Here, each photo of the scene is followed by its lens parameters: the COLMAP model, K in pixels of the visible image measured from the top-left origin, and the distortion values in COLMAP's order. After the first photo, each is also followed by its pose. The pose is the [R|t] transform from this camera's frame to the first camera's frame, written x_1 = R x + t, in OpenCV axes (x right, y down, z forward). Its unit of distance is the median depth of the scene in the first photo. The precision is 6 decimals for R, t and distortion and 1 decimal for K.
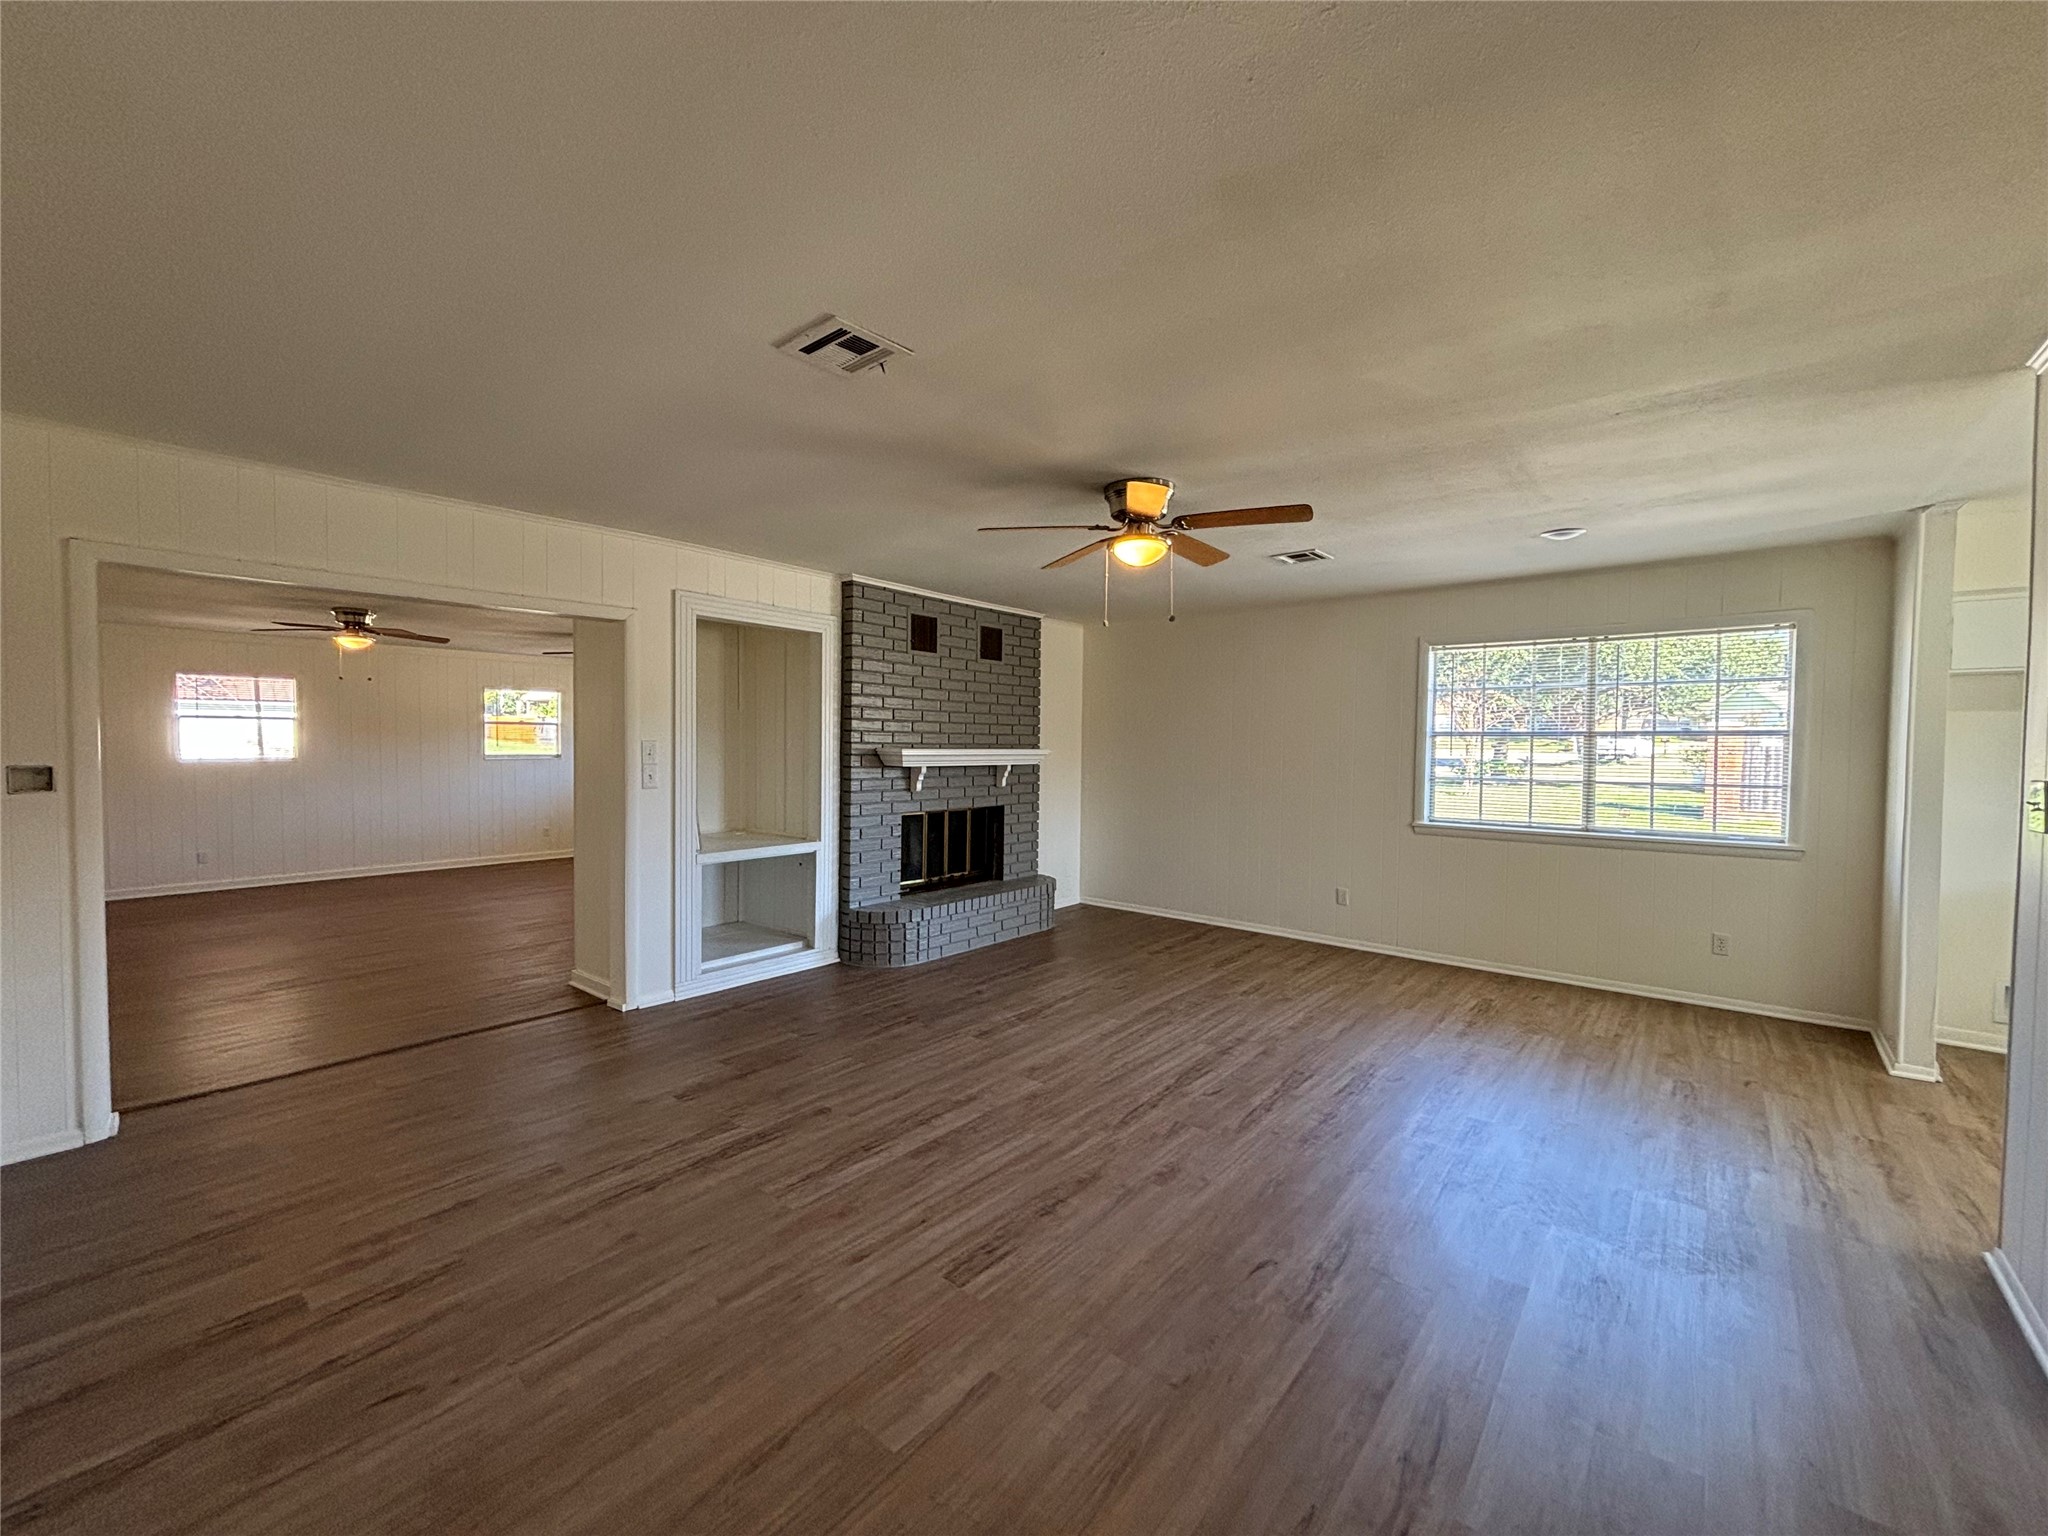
lens RADIAL K [[824.4, 0, 1018.7], [0, 824.4, 756.3], [0, 0, 1]] dist [0.001488, 0.001233]
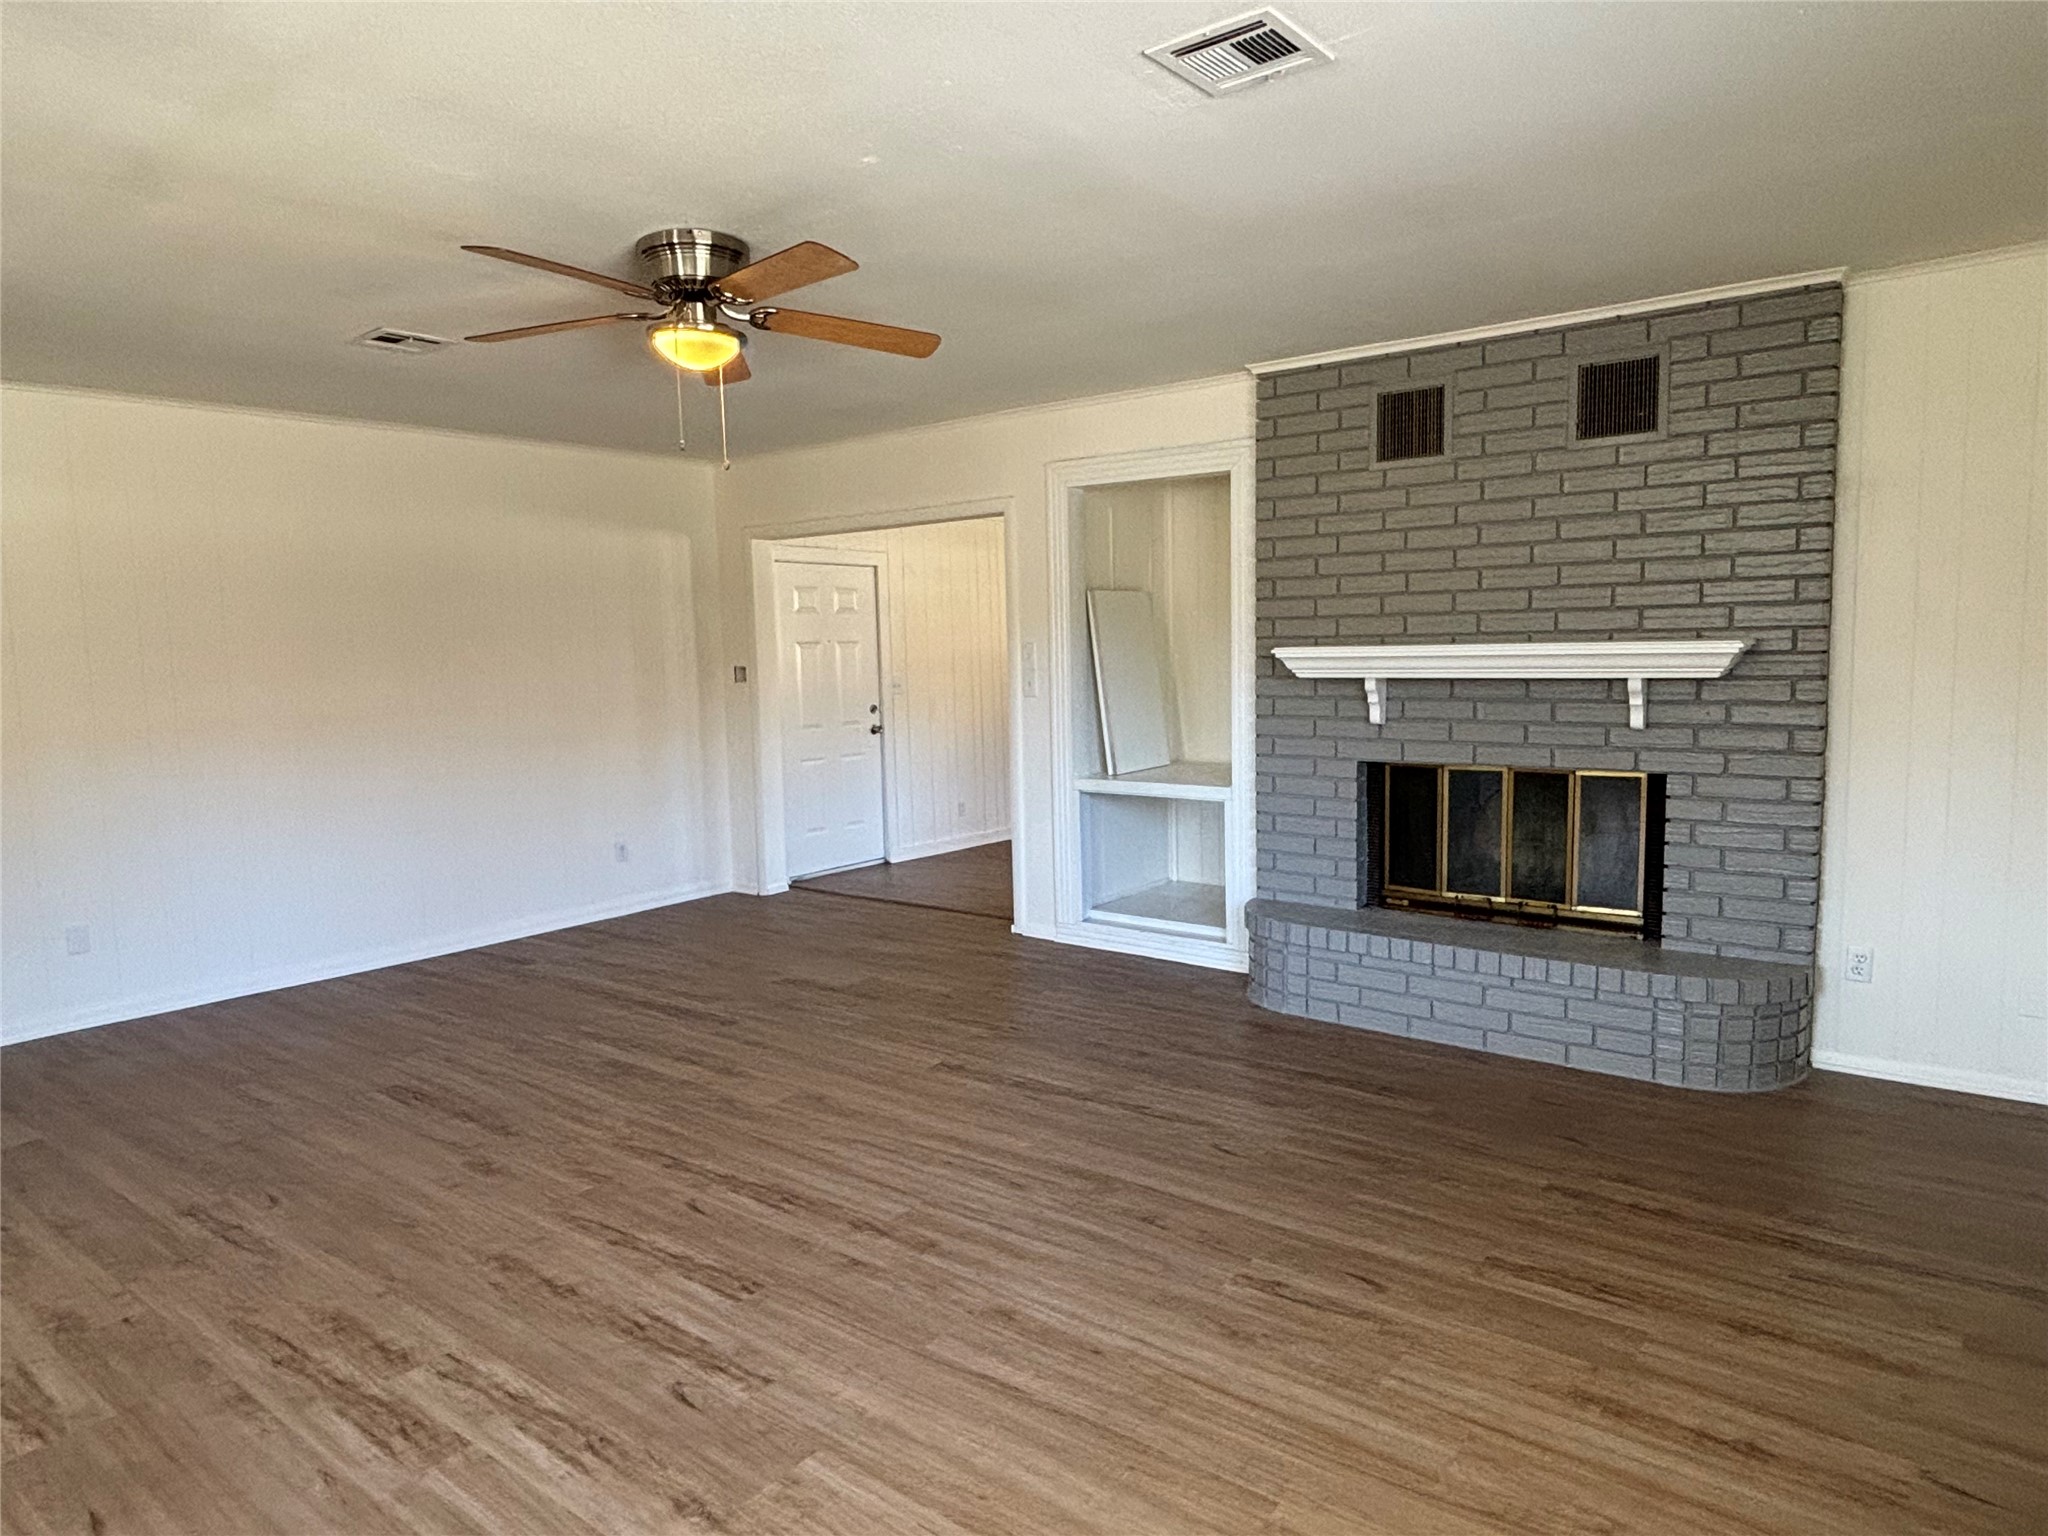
lens RADIAL K [[1241.6, 0, 1016.6], [0, 1241.6, 773.8], [0, 0, 1]] dist [0.019702, -0.024932]
pose [[0.046680, 0.095891, -0.994297, 0.824174], [0.004647, 0.995350, 0.096210, -0.005644], [0.998899, -0.009112, 0.046018, 0.859229]]
